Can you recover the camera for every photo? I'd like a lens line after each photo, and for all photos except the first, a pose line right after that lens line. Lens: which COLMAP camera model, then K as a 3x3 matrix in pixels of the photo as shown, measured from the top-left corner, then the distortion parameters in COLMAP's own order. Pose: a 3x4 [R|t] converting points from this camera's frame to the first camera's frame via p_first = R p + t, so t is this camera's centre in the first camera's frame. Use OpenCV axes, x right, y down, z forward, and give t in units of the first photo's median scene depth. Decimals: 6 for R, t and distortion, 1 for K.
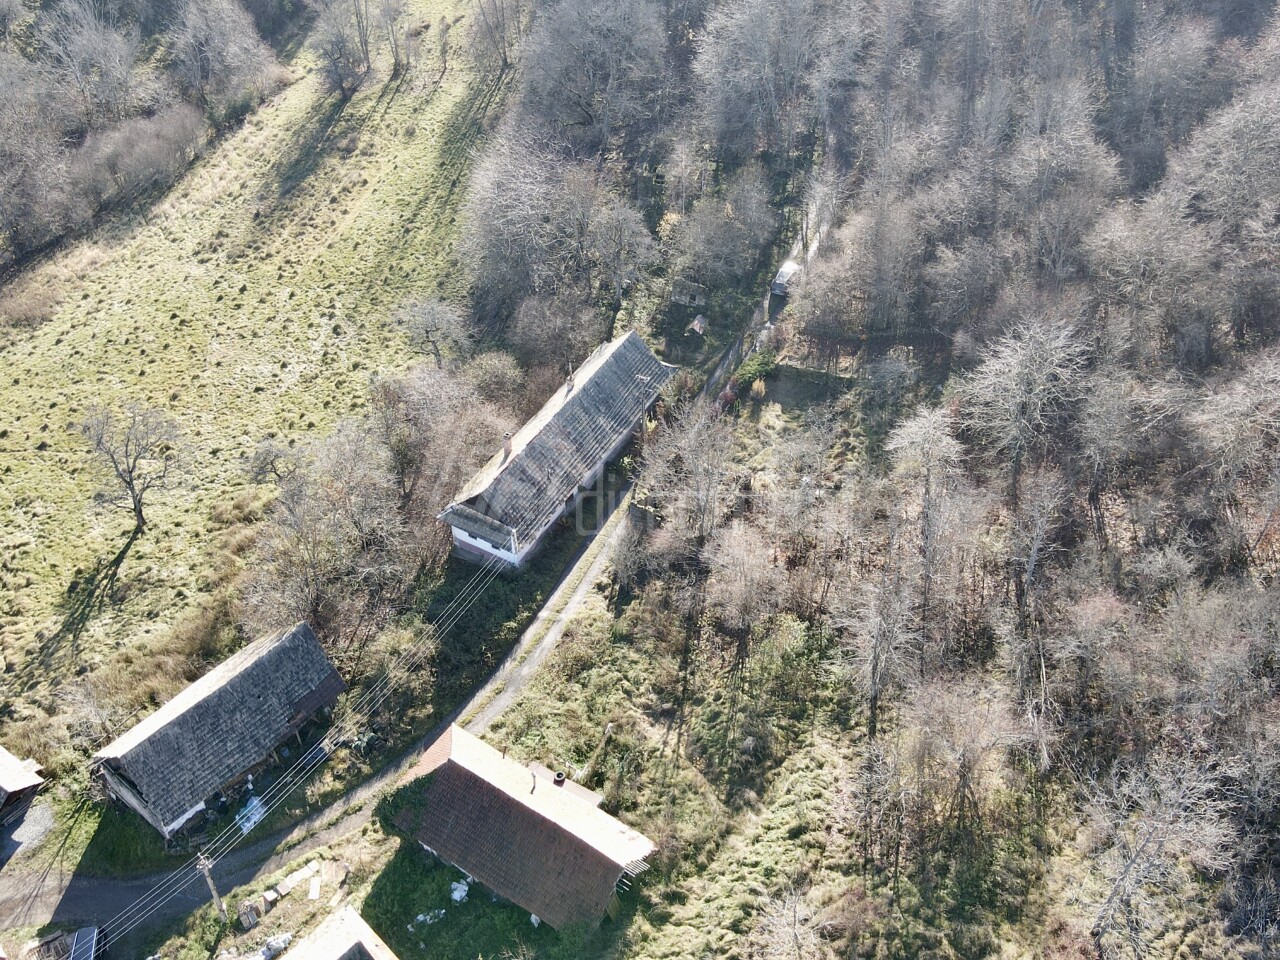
lens RADIAL K [[1238.3, 0, 640.7], [0, 1238.3, 482.4], [0, 0, 1]] dist [0.005221, 0.032354]
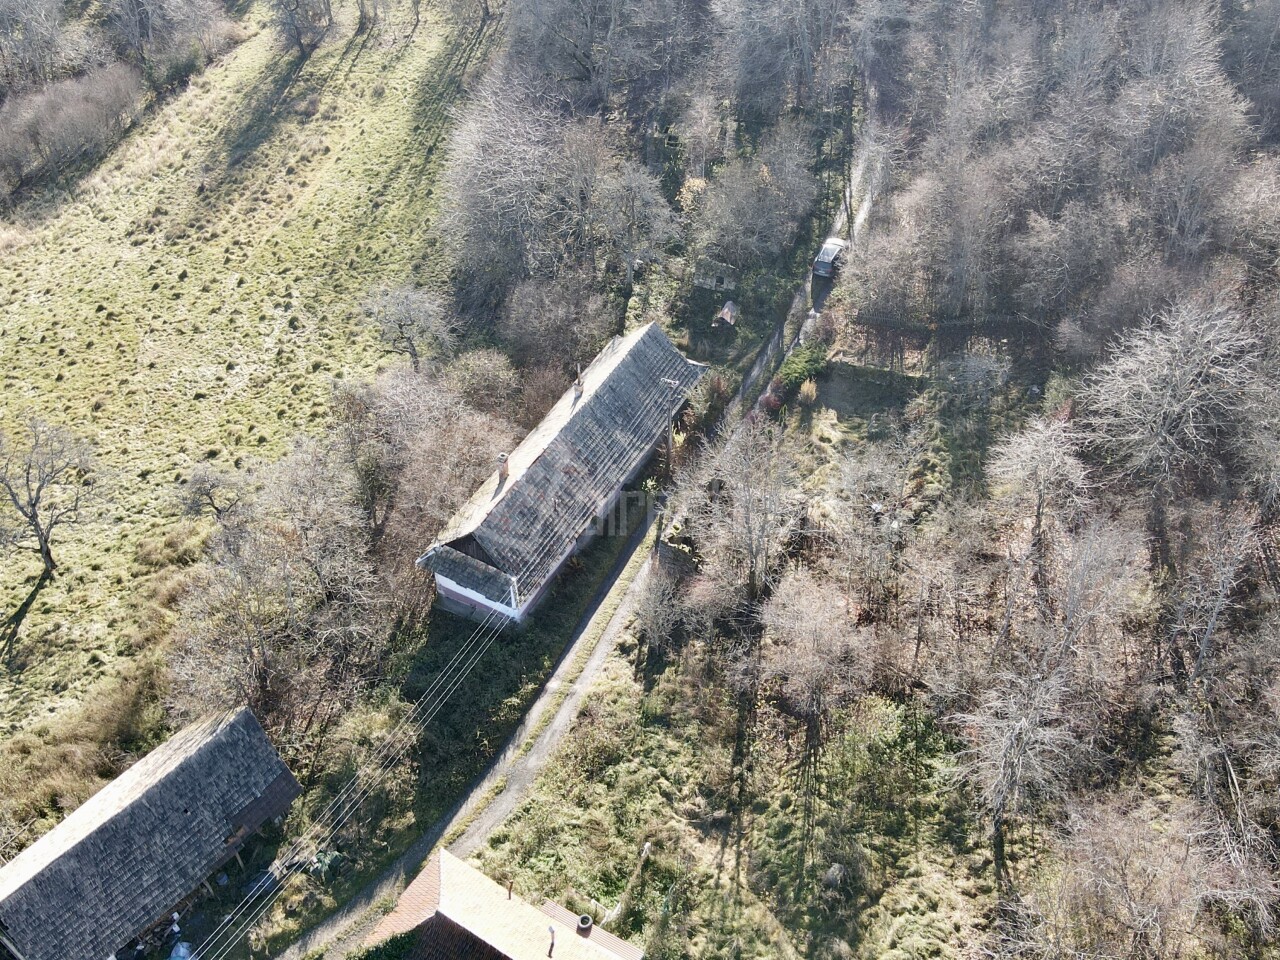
lens RADIAL K [[1238.3, 0, 640.7], [0, 1238.3, 482.4], [0, 0, 1]] dist [0.005221, 0.032354]
pose [[0.999791, -0.012888, 0.015881, -0.029427], [0.012650, 0.999807, 0.015000, -0.029745], [-0.016071, -0.014796, 0.999761, 0.185350]]
